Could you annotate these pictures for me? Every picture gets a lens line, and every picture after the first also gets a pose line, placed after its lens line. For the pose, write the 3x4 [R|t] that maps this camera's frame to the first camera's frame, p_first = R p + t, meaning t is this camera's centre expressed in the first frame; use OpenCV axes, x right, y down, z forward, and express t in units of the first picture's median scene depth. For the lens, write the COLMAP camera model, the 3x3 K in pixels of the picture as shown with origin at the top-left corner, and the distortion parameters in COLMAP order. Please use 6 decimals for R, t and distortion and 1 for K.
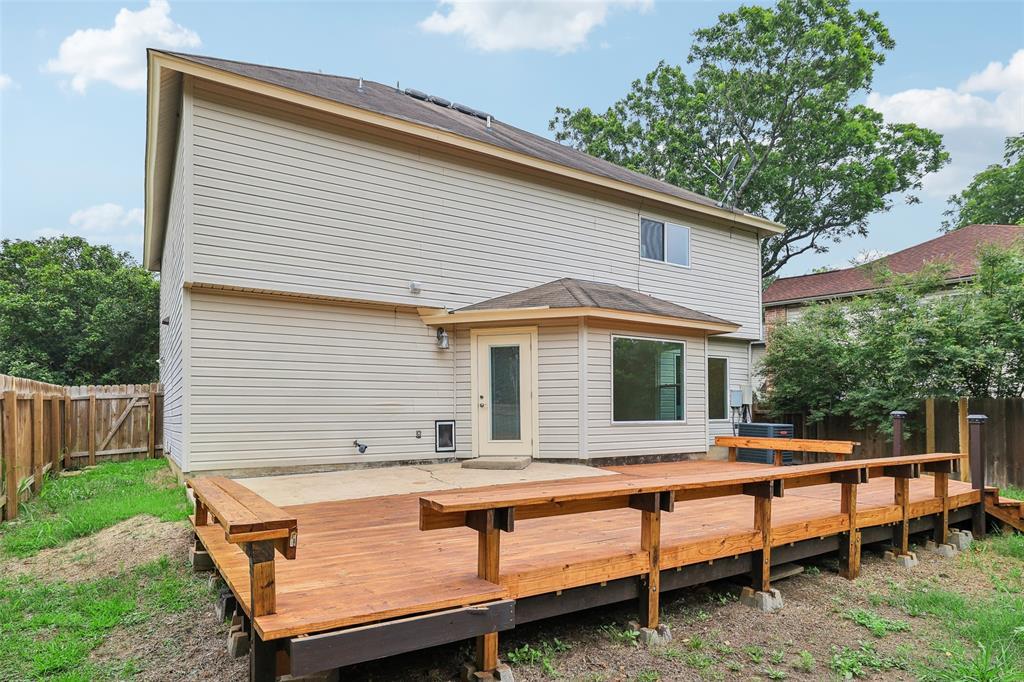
lens RADIAL K [[616.2, 0, 521.1], [0, 616.2, 410.6], [0, 0, 1]] dist [-0.005156, 0.000055]
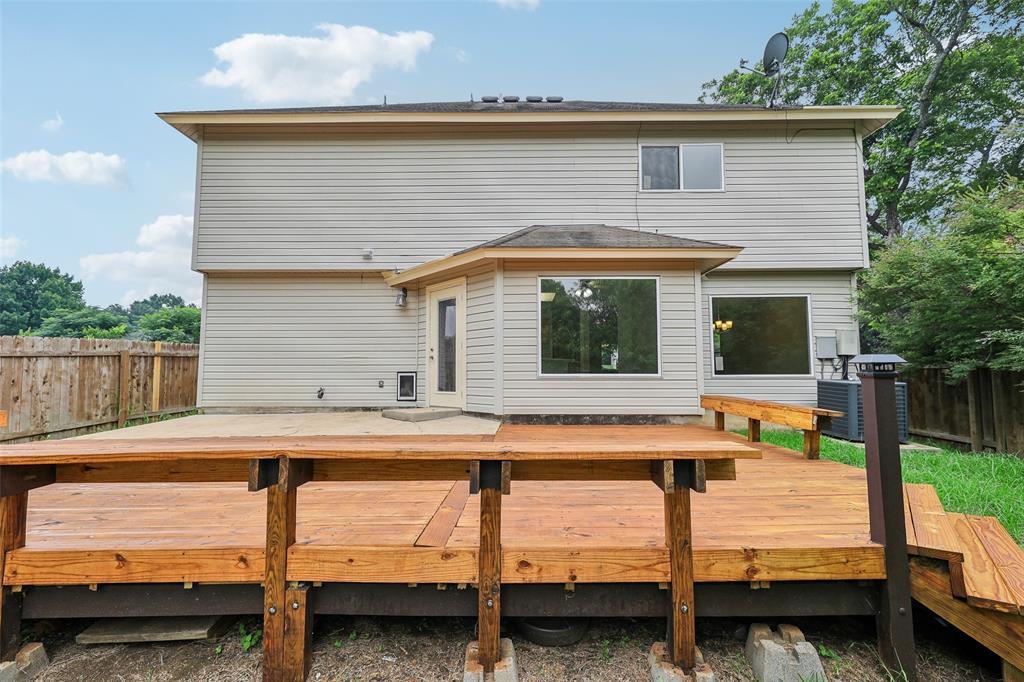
lens RADIAL K [[447.8, 0, 516.6], [0, 447.8, 343.5], [0, 0, 1]] dist [0.003999, -0.001649]
pose [[0.826502, -0.031087, -0.562075, 0.482407], [-0.001224, 0.998372, -0.057017, 0.010876], [0.562932, 0.047812, 0.825119, 0.453180]]
